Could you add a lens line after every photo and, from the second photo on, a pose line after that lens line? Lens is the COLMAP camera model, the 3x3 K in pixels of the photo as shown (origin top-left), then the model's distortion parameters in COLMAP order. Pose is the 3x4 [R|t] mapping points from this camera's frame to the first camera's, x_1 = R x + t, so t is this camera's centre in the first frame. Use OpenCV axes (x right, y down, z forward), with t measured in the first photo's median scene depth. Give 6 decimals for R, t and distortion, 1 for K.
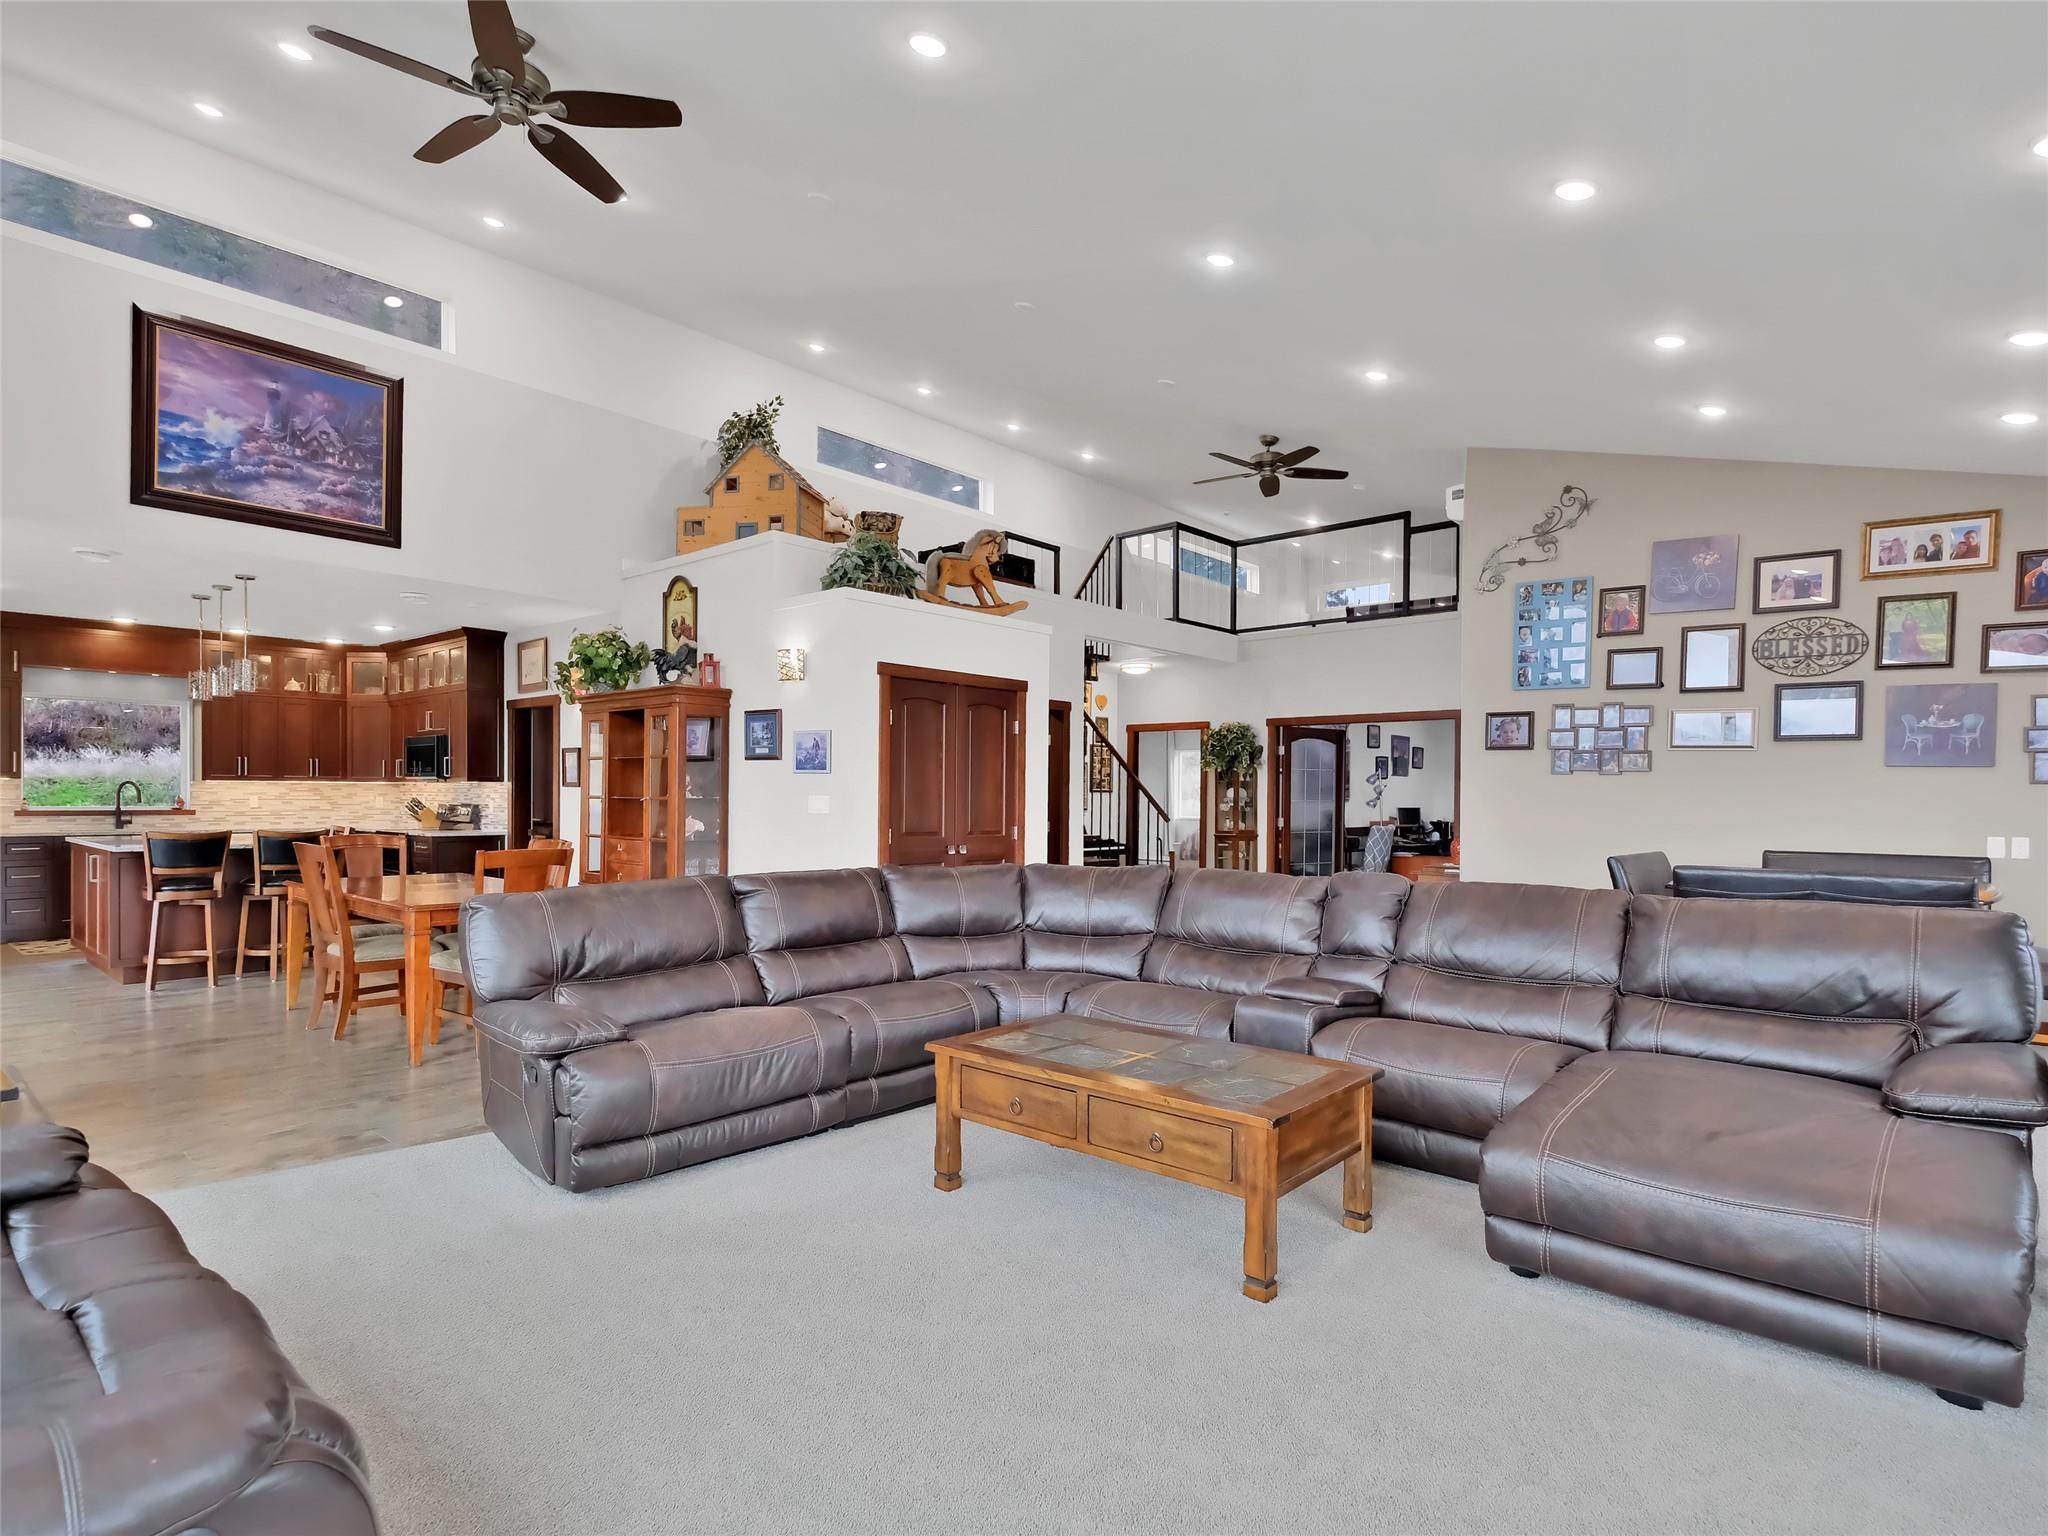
lens RADIAL K [[1058.8, 0, 991.8], [0, 1058.8, 792.3], [0, 0, 1]] dist [0.003256, -0.003358]
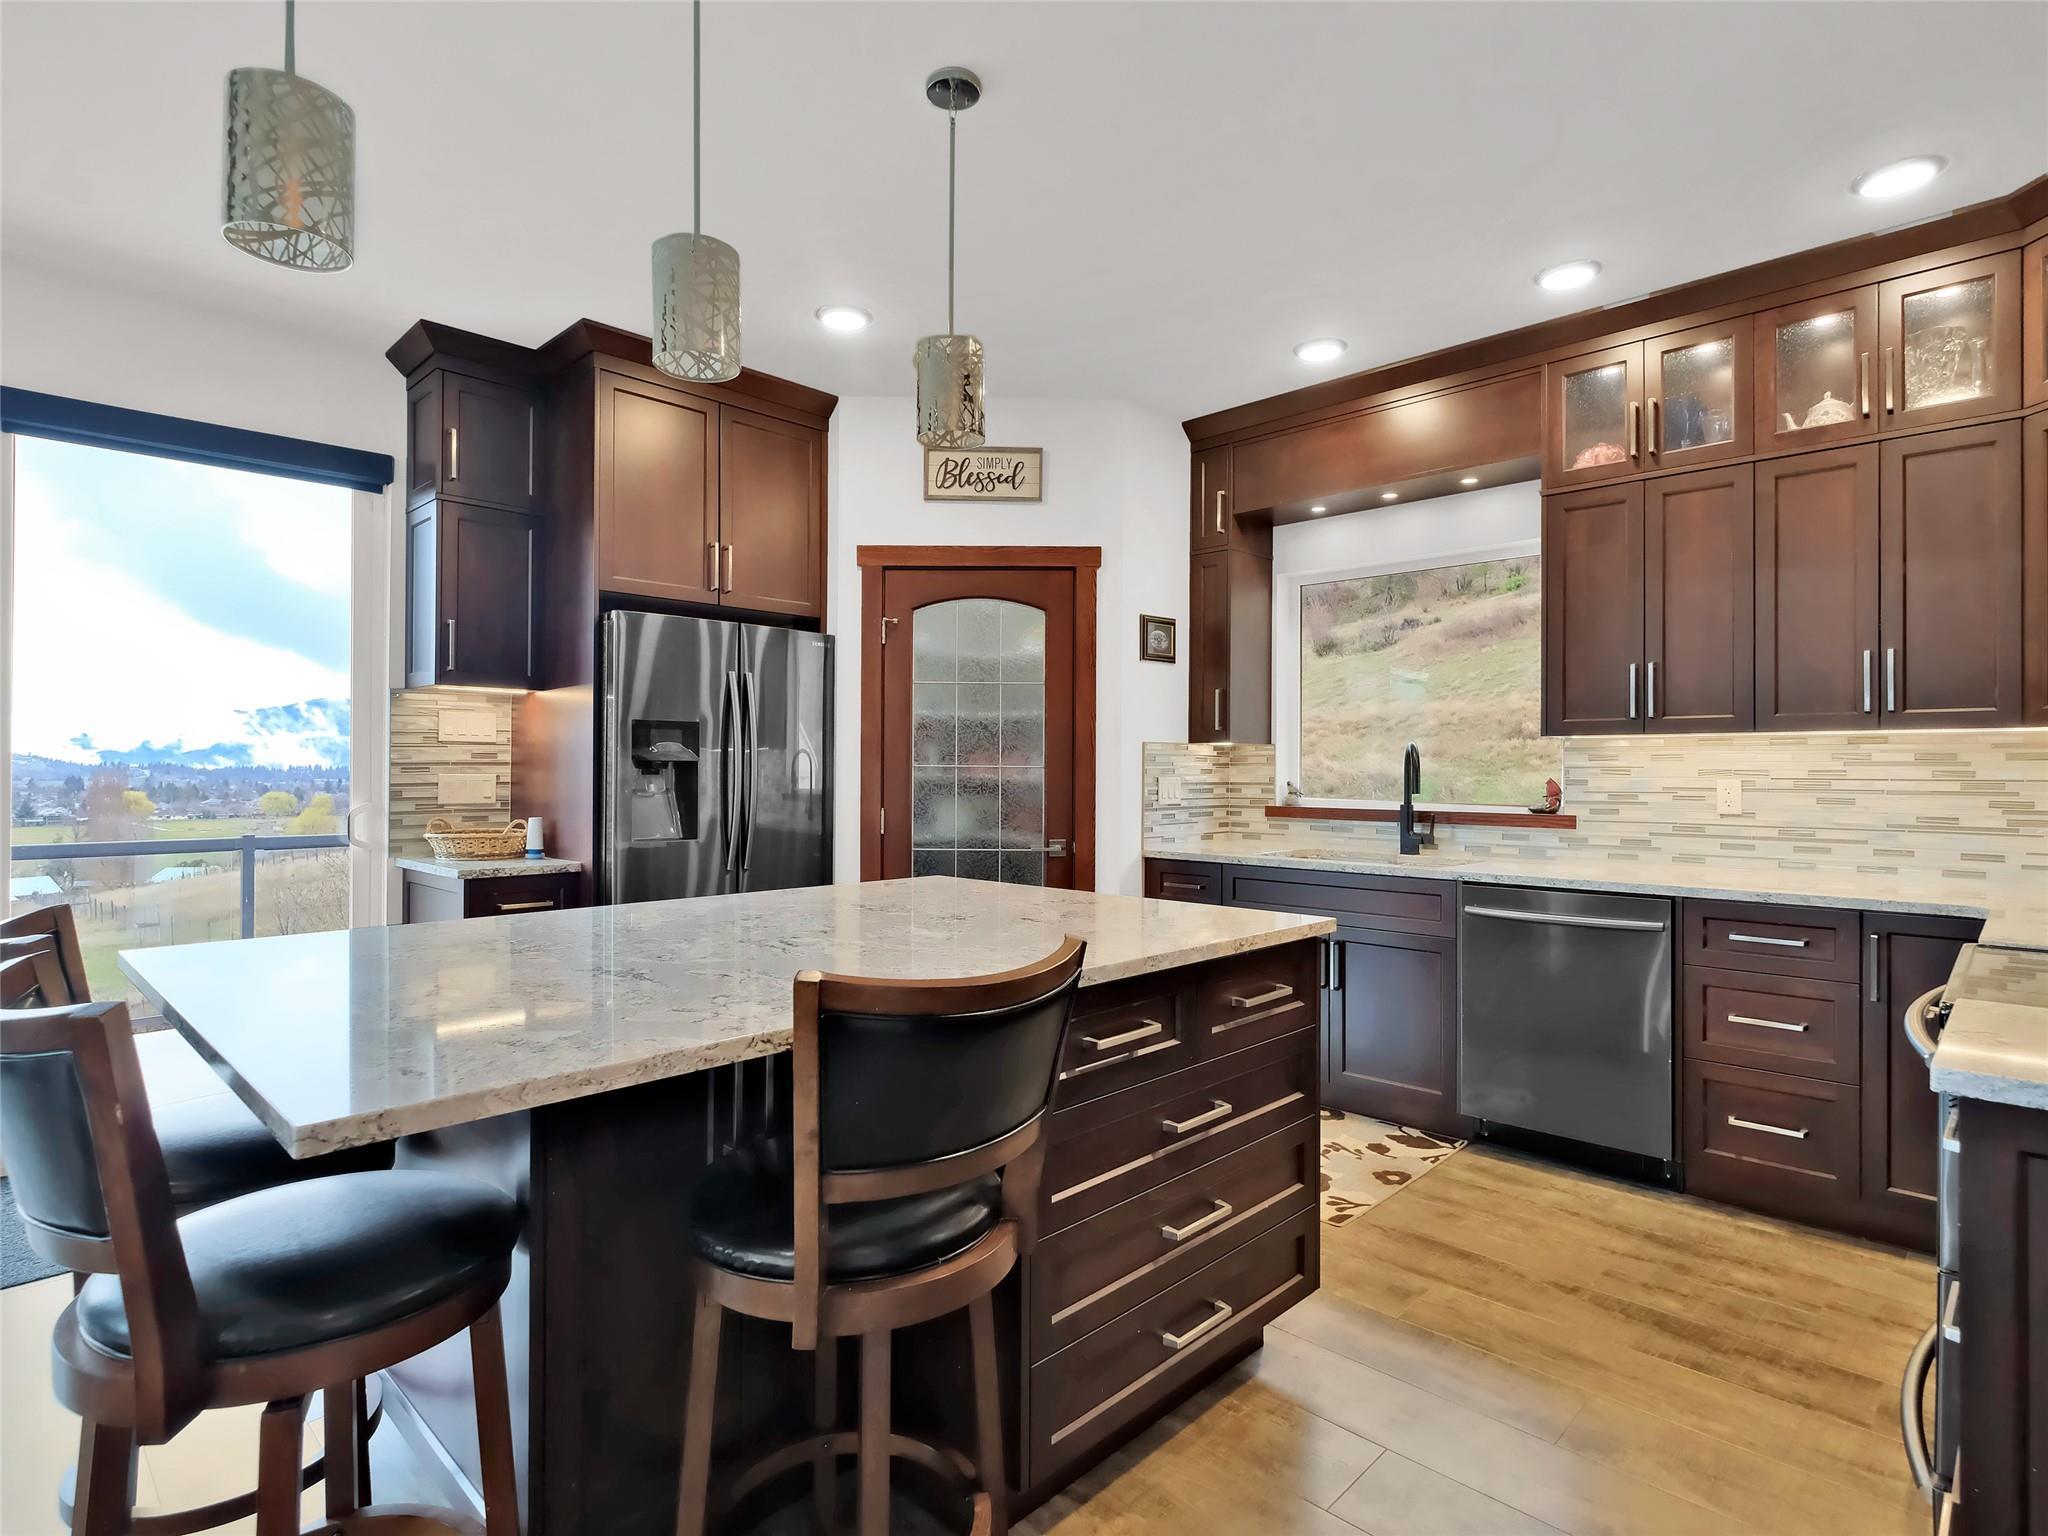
lens RADIAL K [[1058.8, 0, 1034.4], [0, 1058.8, 767.2], [0, 0, 1]] dist [0.003256, -0.003358]
pose [[-0.035733, -0.010603, -0.999305, -0.514426], [-0.001394, 0.999943, -0.010560, 0.004959], [0.999360, 0.001015, -0.035746, 1.147753]]
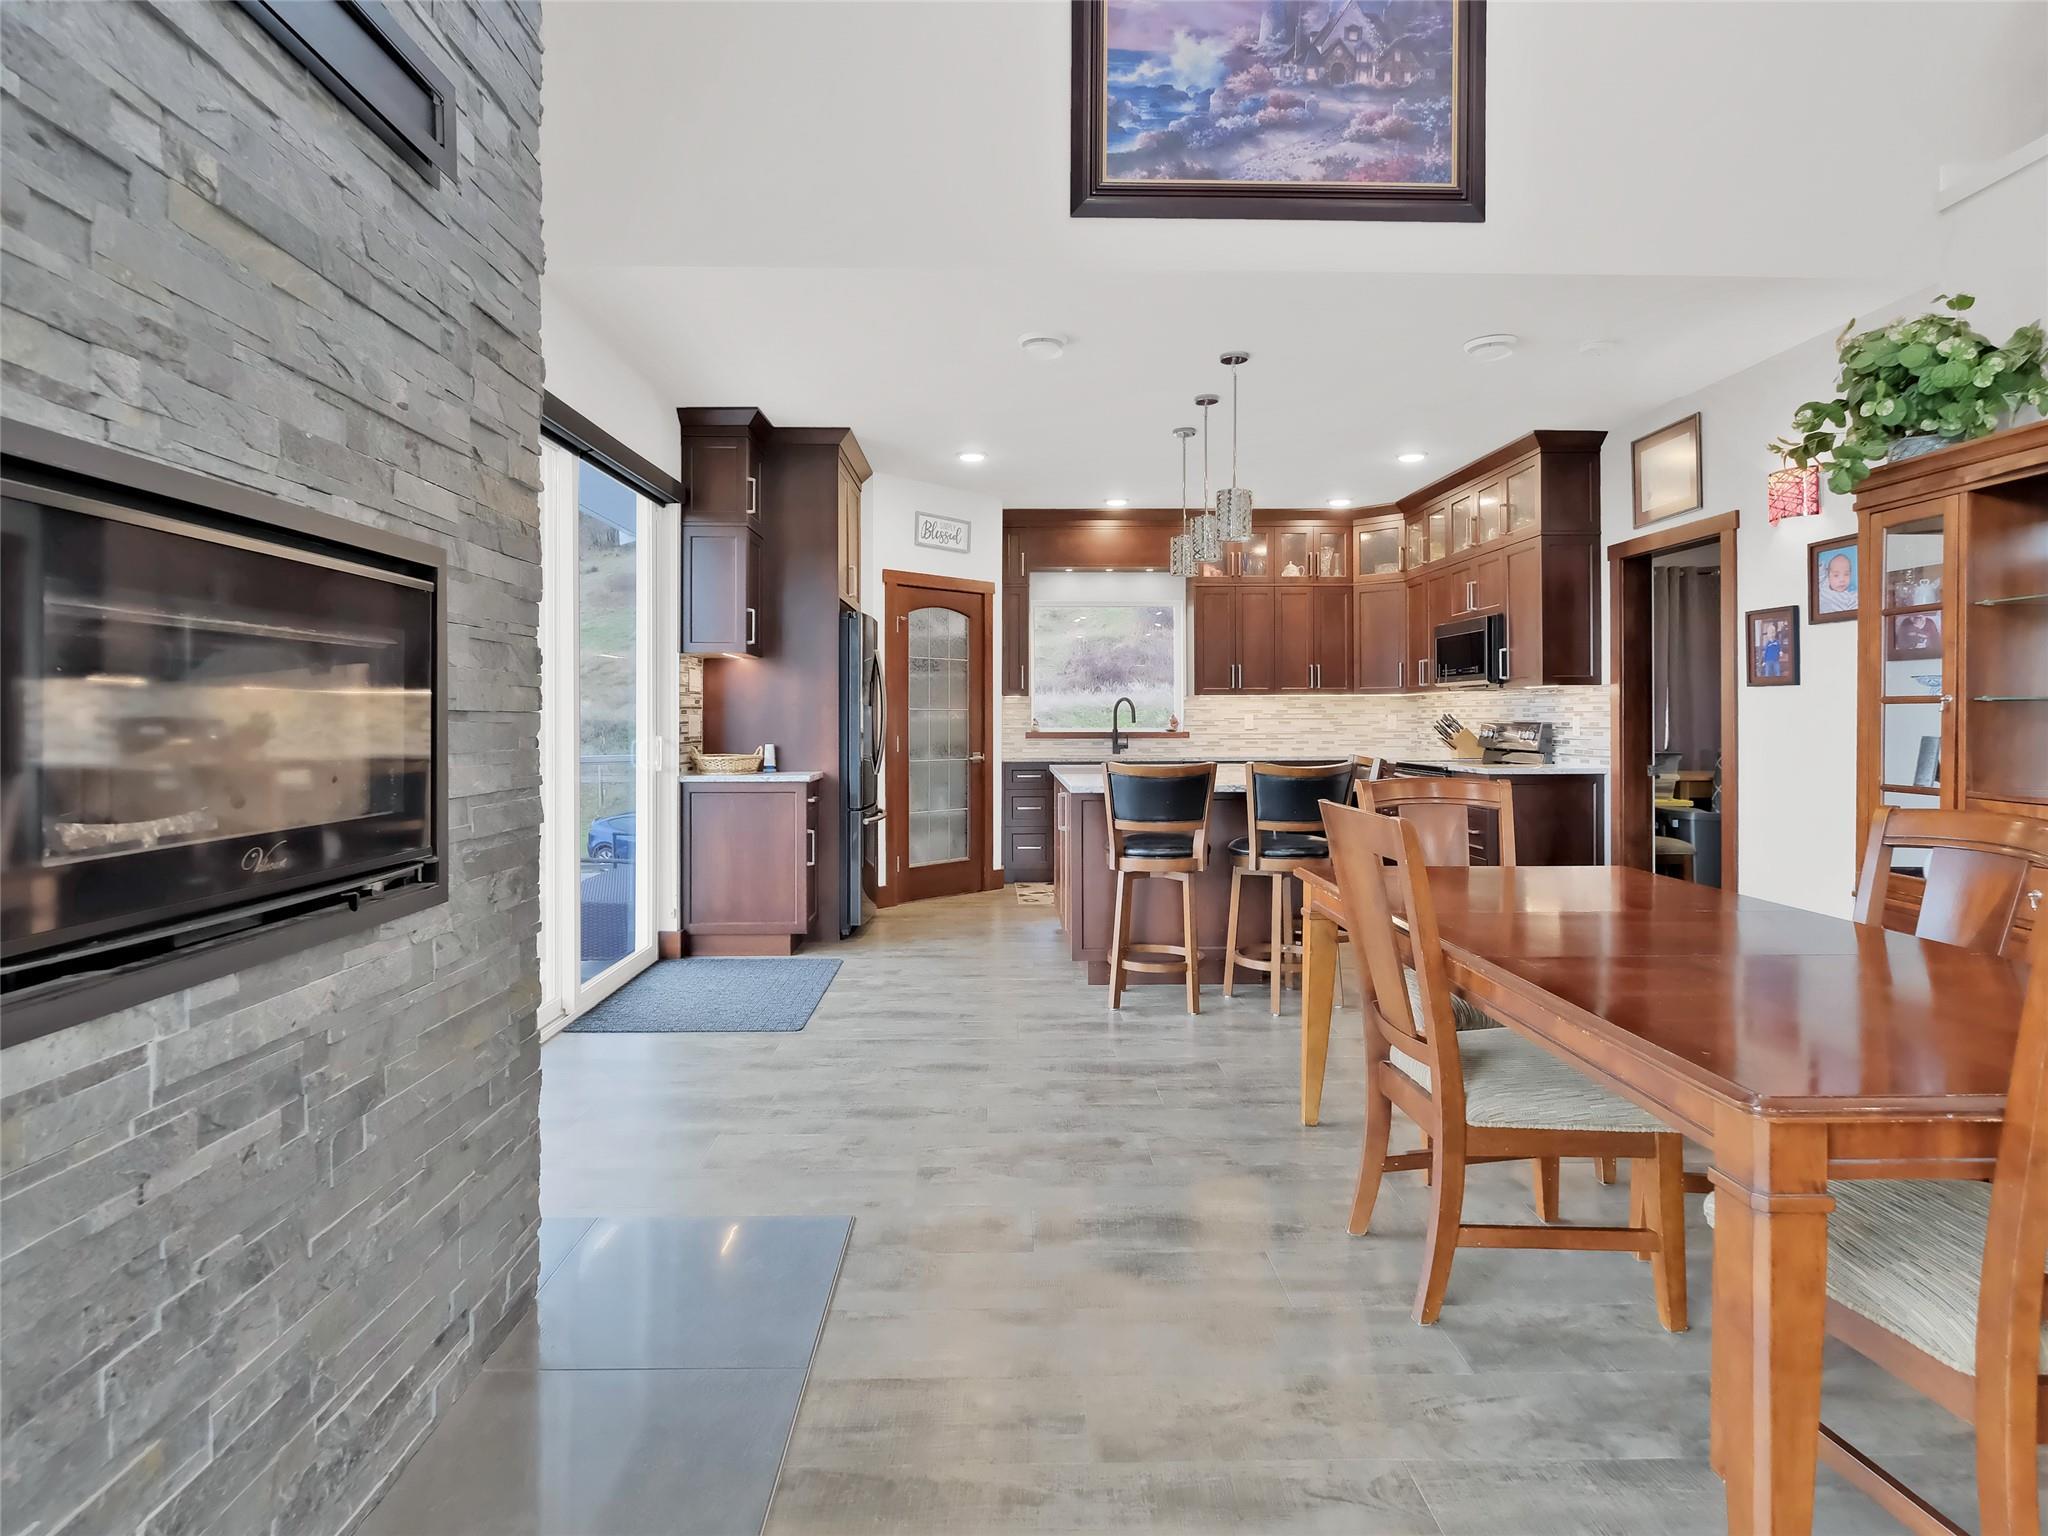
lens RADIAL K [[1058.8, 0, 1024.5], [0, 1058.8, 754.1], [0, 0, 1]] dist [0.003256, -0.003358]
pose [[0.682457, 0.015162, -0.730768, -0.334754], [0.010046, 0.999496, 0.030120, 0.010792], [0.730856, -0.027896, 0.681961, 0.485355]]
